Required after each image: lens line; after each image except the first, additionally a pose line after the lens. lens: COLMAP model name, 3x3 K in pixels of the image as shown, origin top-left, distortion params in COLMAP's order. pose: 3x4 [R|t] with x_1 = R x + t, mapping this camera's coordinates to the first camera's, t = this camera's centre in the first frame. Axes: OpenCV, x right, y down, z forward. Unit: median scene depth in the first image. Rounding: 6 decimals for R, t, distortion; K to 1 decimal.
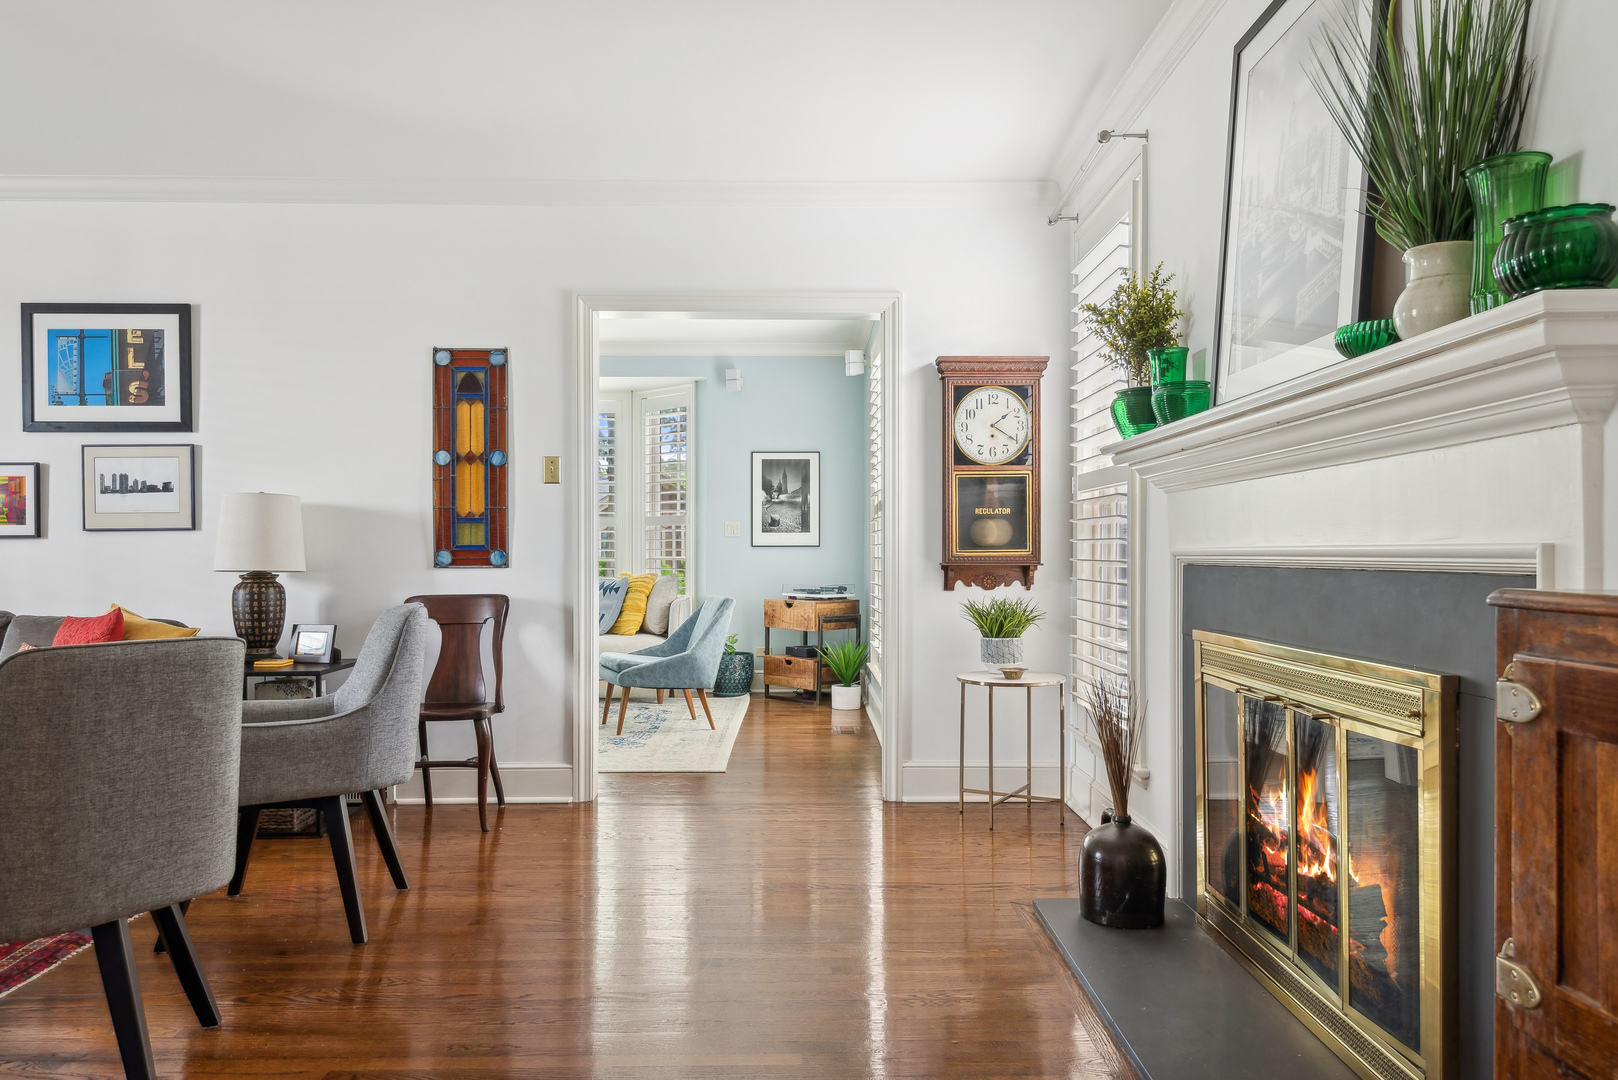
lens RADIAL K [[1163.7, 0, 815.5], [0, 1163.7, 554.4], [0, 0, 1]] dist [0.011534, 0.001303]
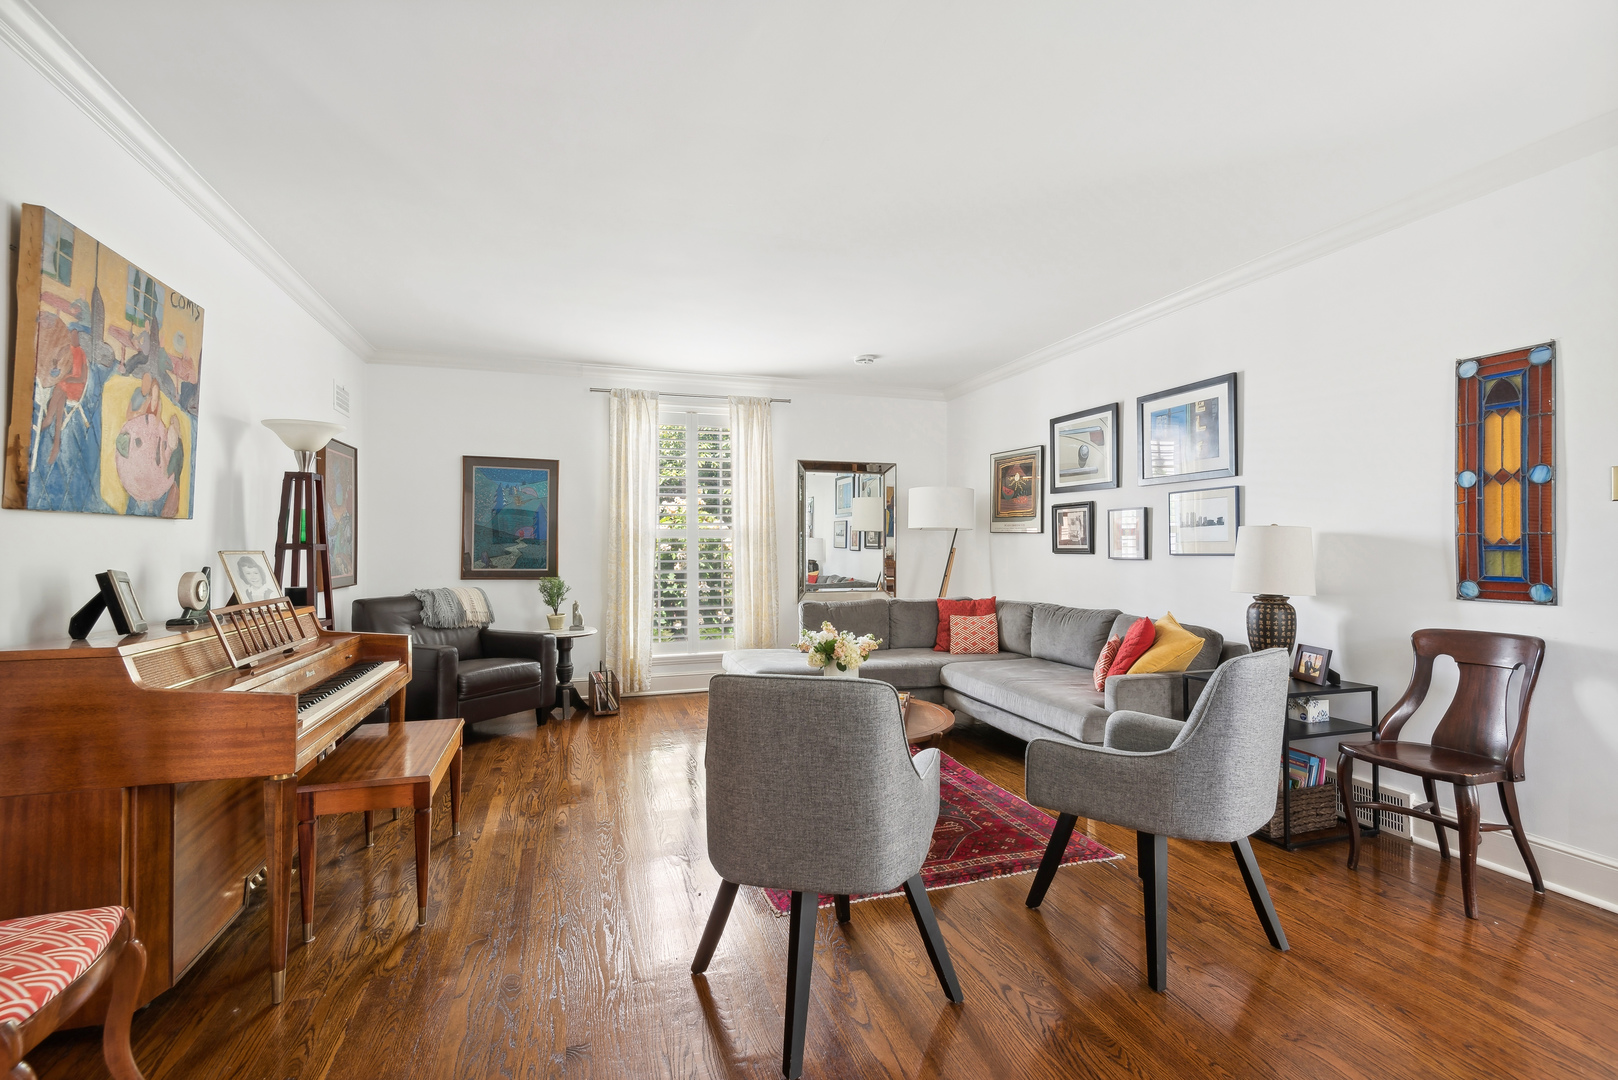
lens RADIAL K [[744.7, 0, 816.7], [0, 744.7, 544.5], [0, 0, 1]] dist [0.030489, -0.018689]
pose [[0.295591, -0.001519, -0.955313, 0.091083], [-0.001130, 0.999997, -0.001940, -0.029954], [0.955314, 0.001653, 0.295589, 0.338251]]
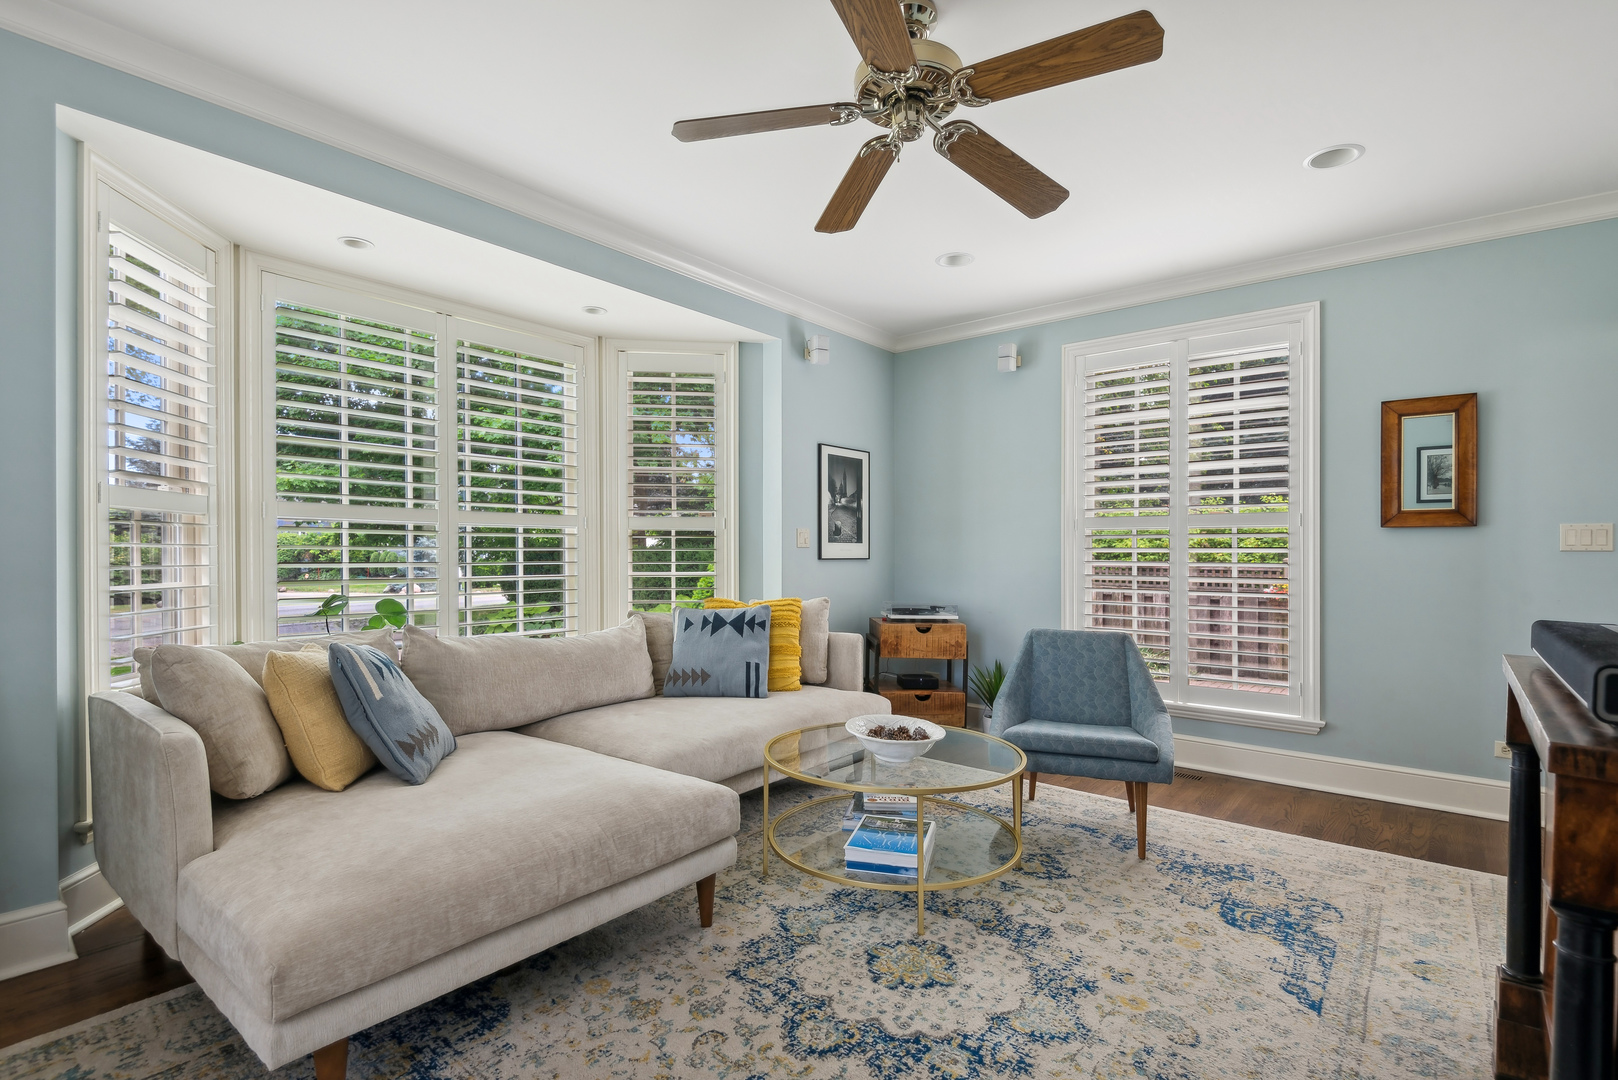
lens RADIAL K [[775.8, 0, 808.6], [0, 775.8, 541.9], [0, 0, 1]] dist [0.014660, -0.013149]
pose [[0.648265, 0.015069, 0.761266, -0.816349], [-0.000863, 0.999818, -0.019057, -0.015117], [-0.761415, 0.011697, 0.648160, 1.129265]]
